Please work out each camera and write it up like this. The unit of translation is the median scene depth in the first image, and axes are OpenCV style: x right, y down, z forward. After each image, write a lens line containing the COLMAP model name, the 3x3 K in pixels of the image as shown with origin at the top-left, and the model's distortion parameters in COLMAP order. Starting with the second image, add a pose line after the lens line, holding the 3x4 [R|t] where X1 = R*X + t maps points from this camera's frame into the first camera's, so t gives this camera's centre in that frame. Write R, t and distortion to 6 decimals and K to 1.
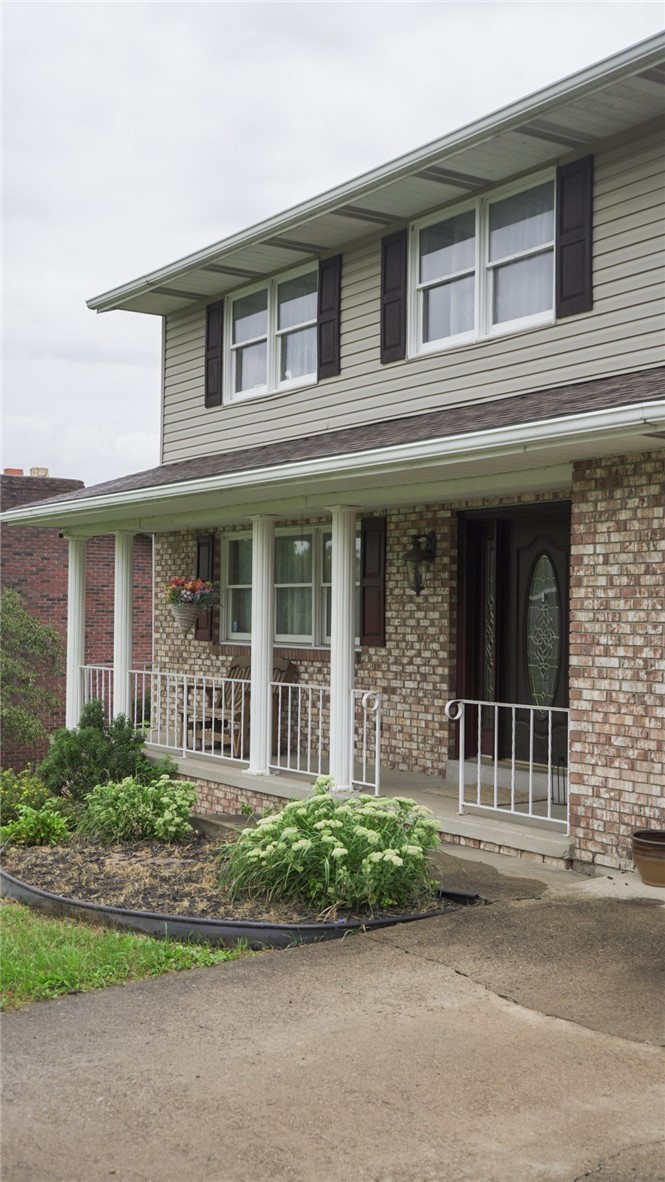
lens RADIAL K [[1315.7, 0, 332.5], [0, 1315.7, 591.0], [0, 0, 1]] dist [0.009163, 0.007246]
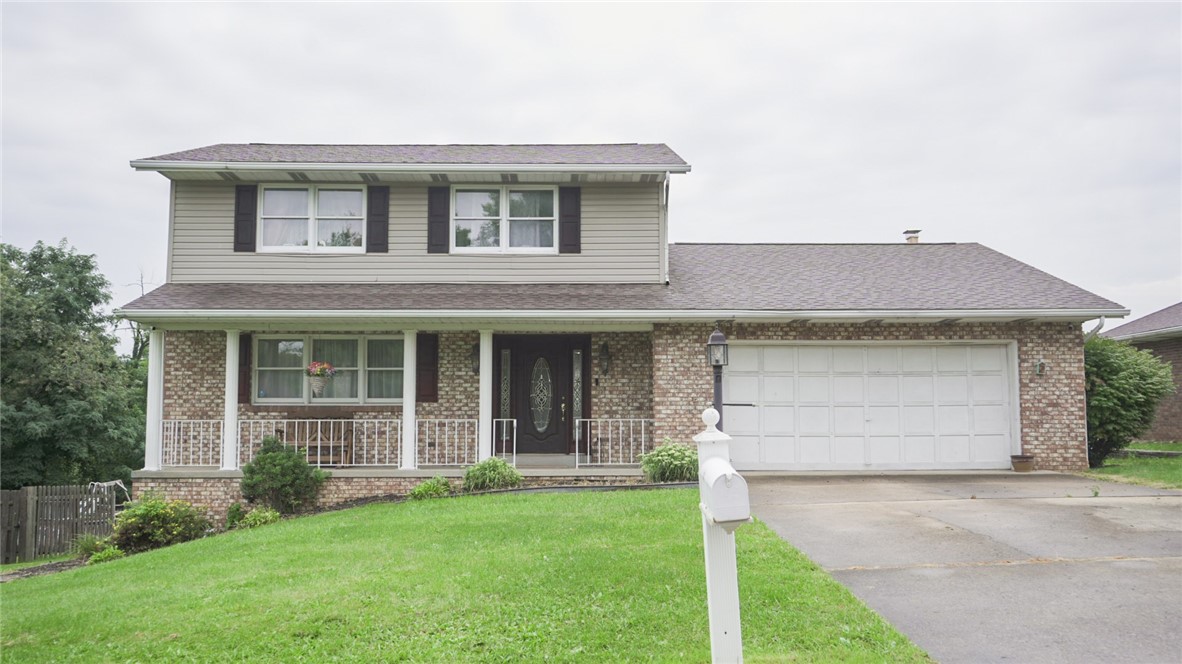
lens RADIAL K [[1157.7, 0, 591.0], [0, 1157.7, 332.0], [0, 0, 1]] dist [0.008302, 0.004593]
pose [[0.530776, 0.061614, 0.845269, -1.294966], [-0.008820, 0.997701, -0.067187, 0.053153], [-0.847466, 0.028207, 0.530100, -0.079868]]
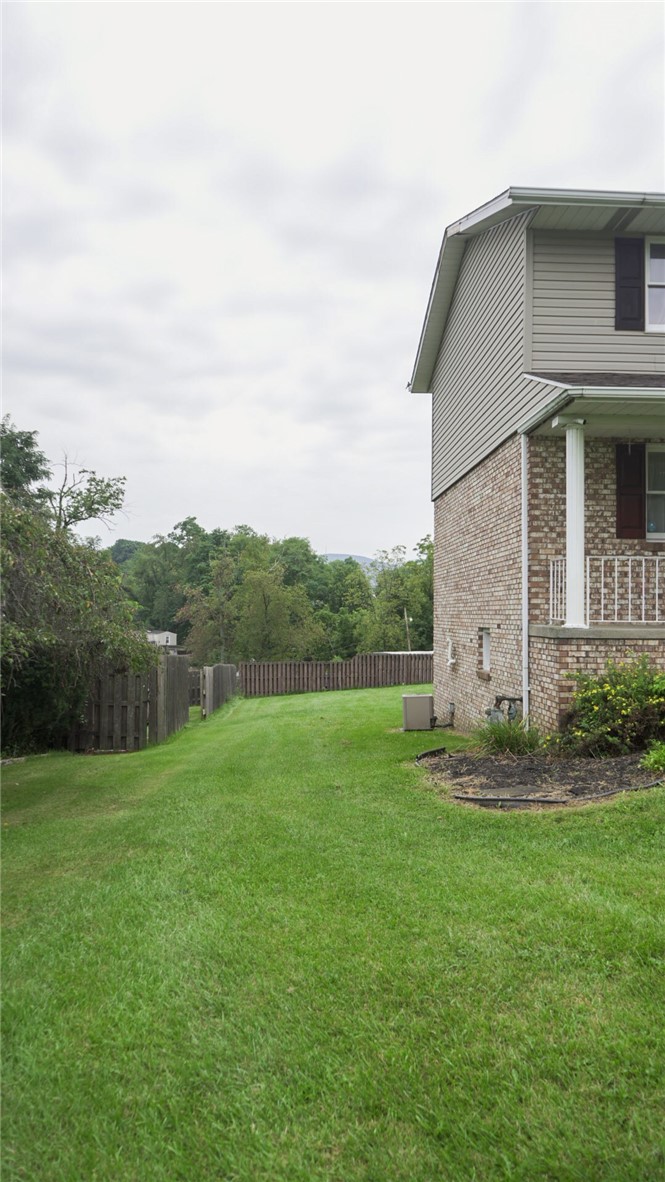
lens RADIAL K [[932.8, 0, 332.5], [0, 932.8, 591.0], [0, 0, 1]] dist [-0.000574, -0.000470]
pose [[0.494357, 0.017989, 0.869073, -1.144972], [-0.015733, 0.999807, -0.011746, 0.120326], [-0.869117, -0.007866, 0.494544, 1.049571]]
